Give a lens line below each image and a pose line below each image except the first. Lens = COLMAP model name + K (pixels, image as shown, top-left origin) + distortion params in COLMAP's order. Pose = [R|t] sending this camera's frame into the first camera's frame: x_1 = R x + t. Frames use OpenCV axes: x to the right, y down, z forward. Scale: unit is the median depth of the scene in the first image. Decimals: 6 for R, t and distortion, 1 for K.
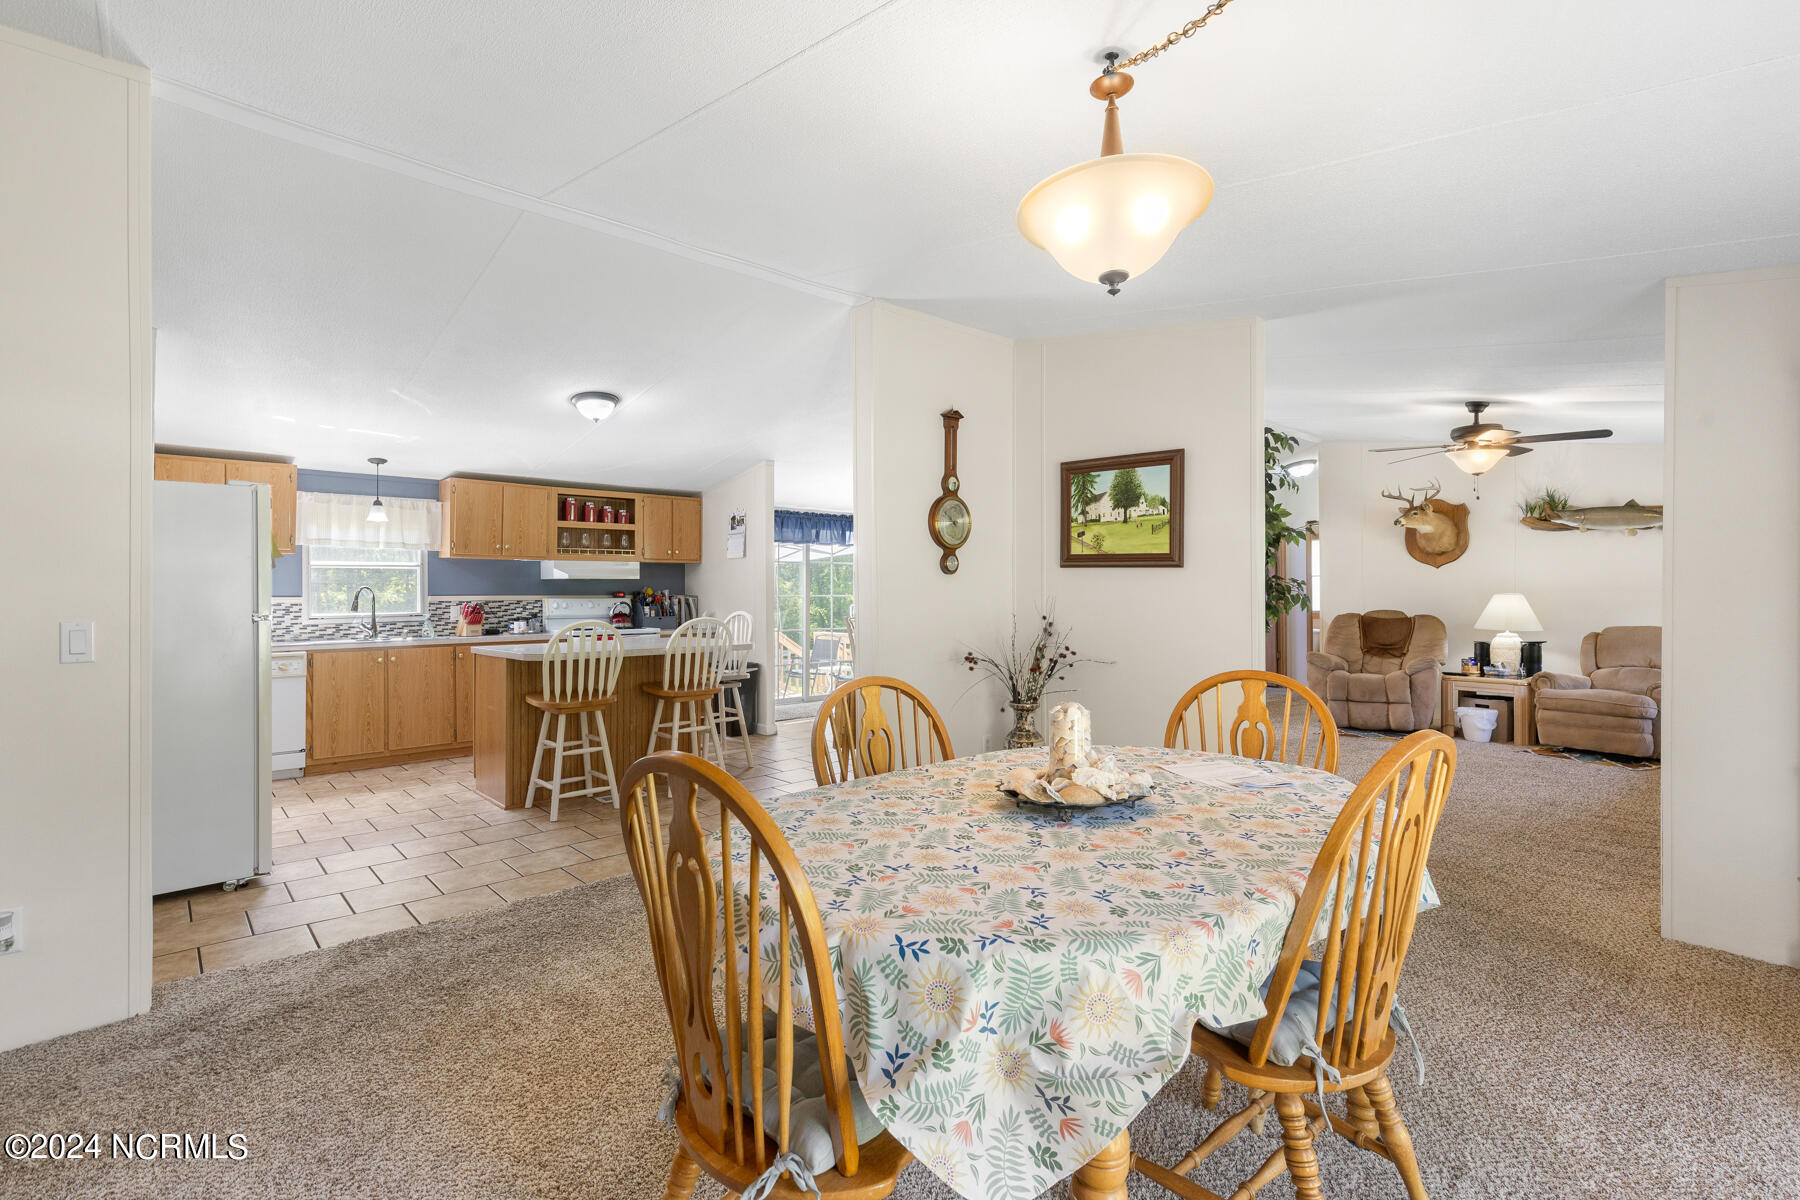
lens RADIAL K [[837.7, 0, 886.4], [0, 837.7, 598.0], [0, 0, 1]] dist [0.013617, 0.001092]
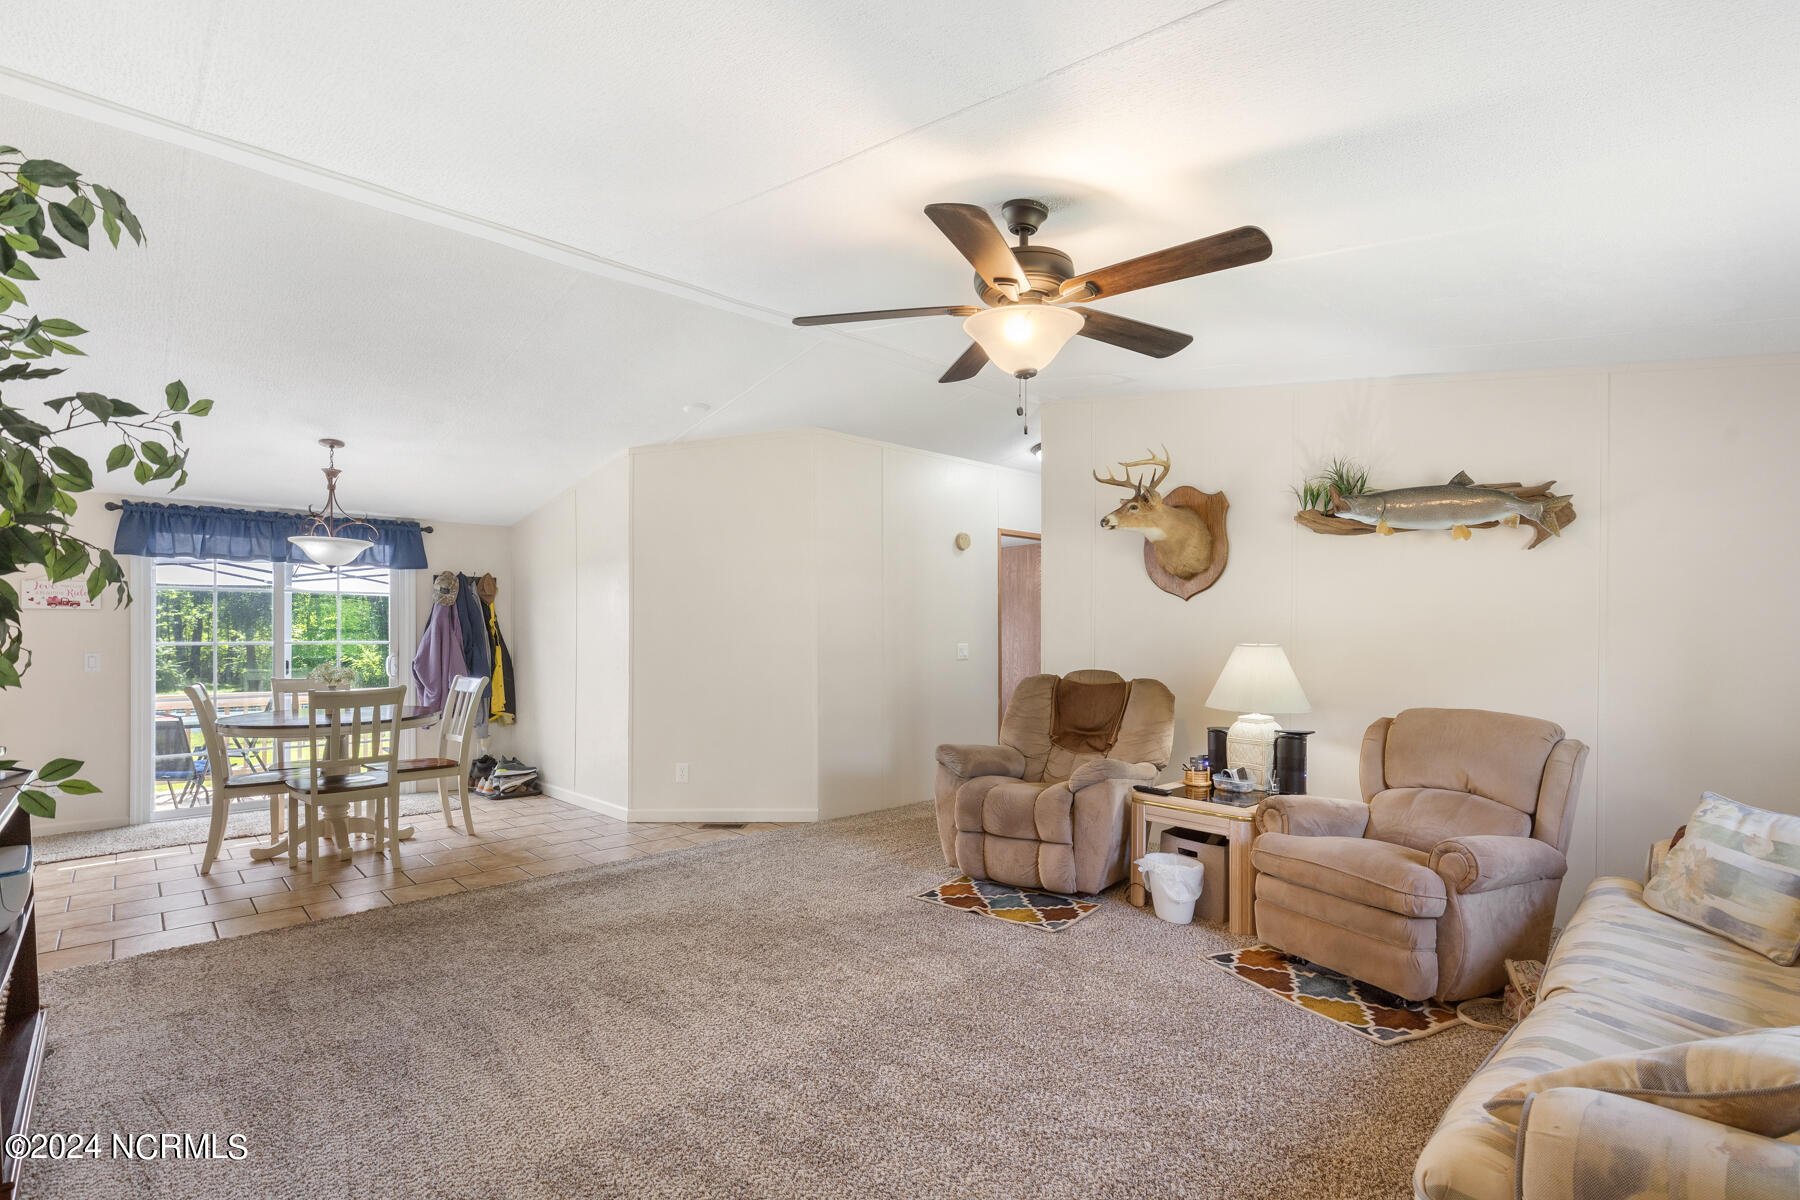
lens RADIAL K [[837.7, 0, 915.3], [0, 837.7, 647.5], [0, 0, 1]] dist [0.013617, 0.001092]
pose [[0.999872, 0.001517, 0.015946, 0.495549], [-0.001726, 0.999912, 0.013137, -0.009815], [-0.015925, -0.013163, 0.999787, 0.441571]]
